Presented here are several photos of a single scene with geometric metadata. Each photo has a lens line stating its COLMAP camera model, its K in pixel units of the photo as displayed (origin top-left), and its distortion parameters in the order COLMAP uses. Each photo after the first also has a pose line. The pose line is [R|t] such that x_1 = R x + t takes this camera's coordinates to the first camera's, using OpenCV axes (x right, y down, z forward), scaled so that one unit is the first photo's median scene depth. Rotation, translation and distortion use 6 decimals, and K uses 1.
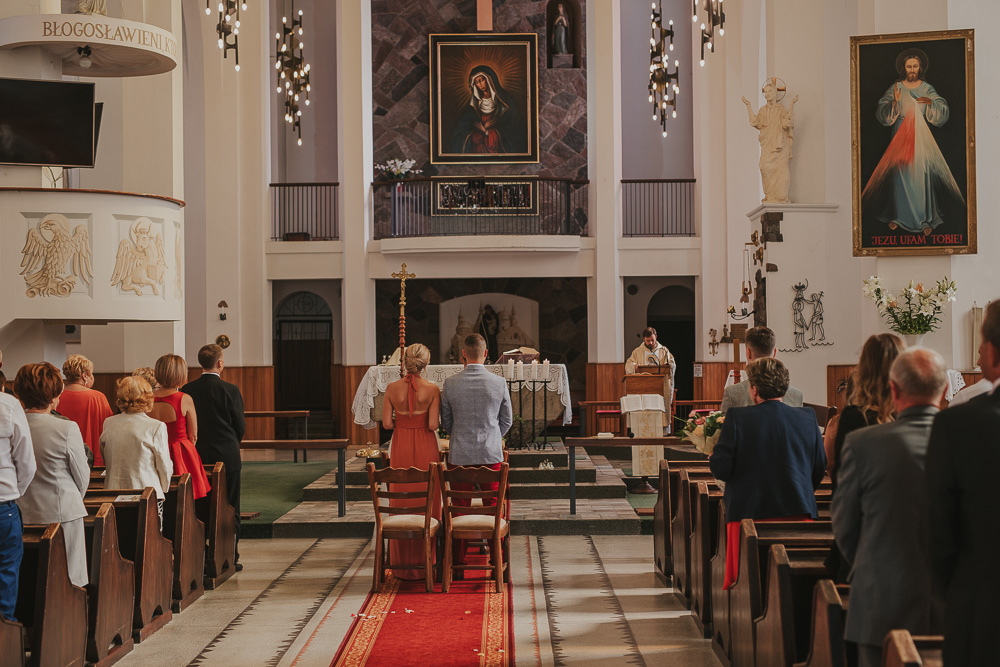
lens RADIAL K [[1394.4, 0, 500.0], [0, 1394.4, 333.5], [0, 0, 1]] dist [0.007745, 0.098701]
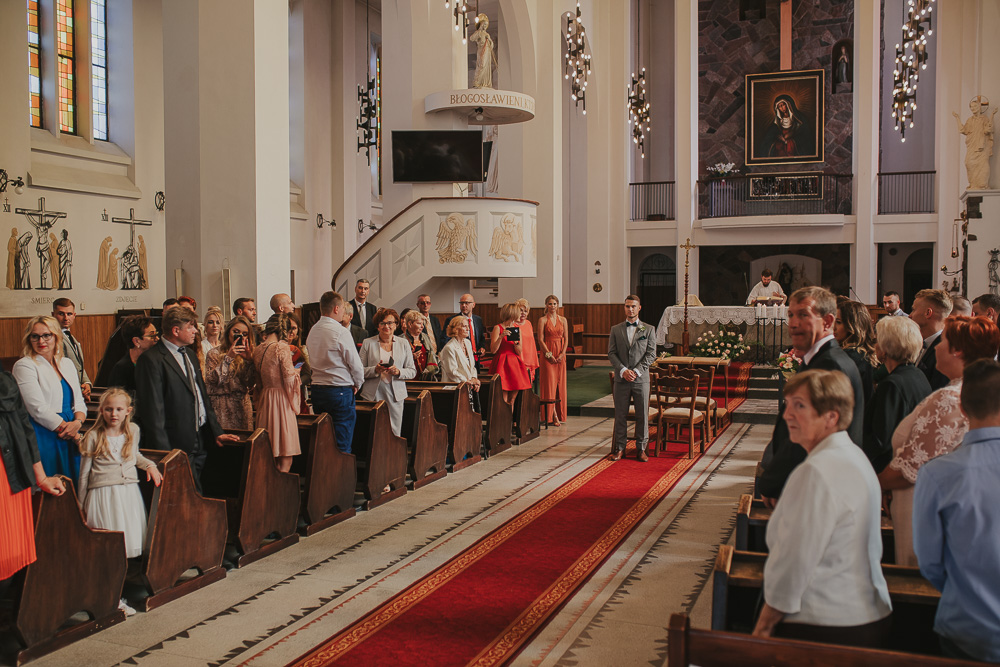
lens RADIAL K [[940.3, 0, 500.0], [0, 940.3, 333.5], [0, 0, 1]] dist [-0.026944, 0.012816]
pose [[0.936864, 0.023841, -0.348881, 0.070942], [-0.003124, 0.998204, 0.059824, -0.005916], [0.349681, -0.054957, 0.935256, -0.013990]]
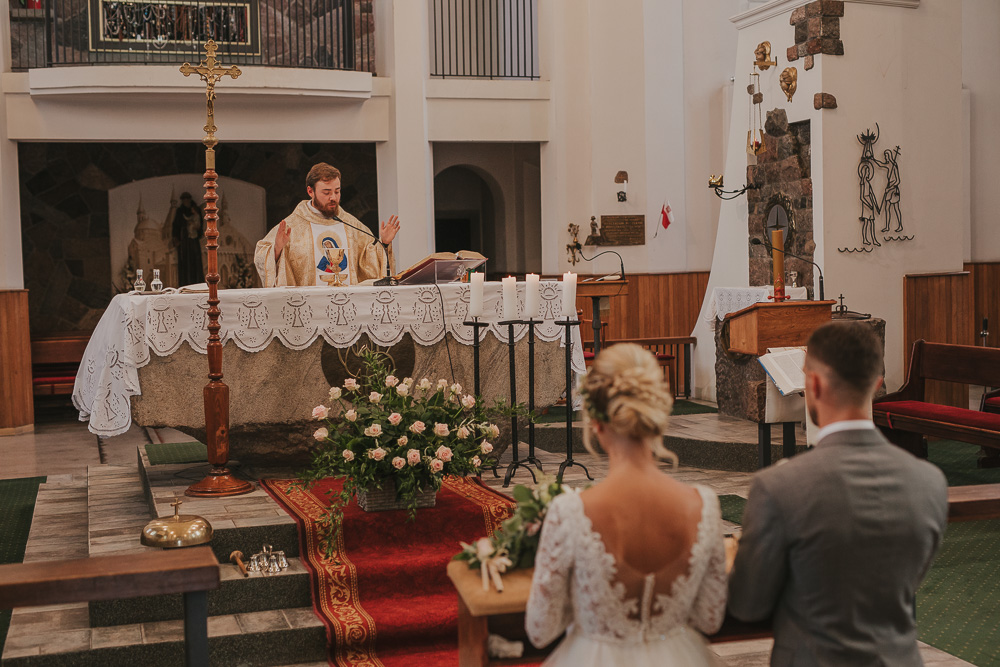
lens RADIAL K [[1394.4, 0, 500.0], [0, 1394.4, 333.5], [0, 0, 1]] dist [0.007745, 0.098701]
pose [[0.953811, -0.028840, 0.299019, -0.083514], [0.010665, 0.998004, 0.062237, 0.007719], [-0.300217, -0.056173, 0.952215, 0.427163]]
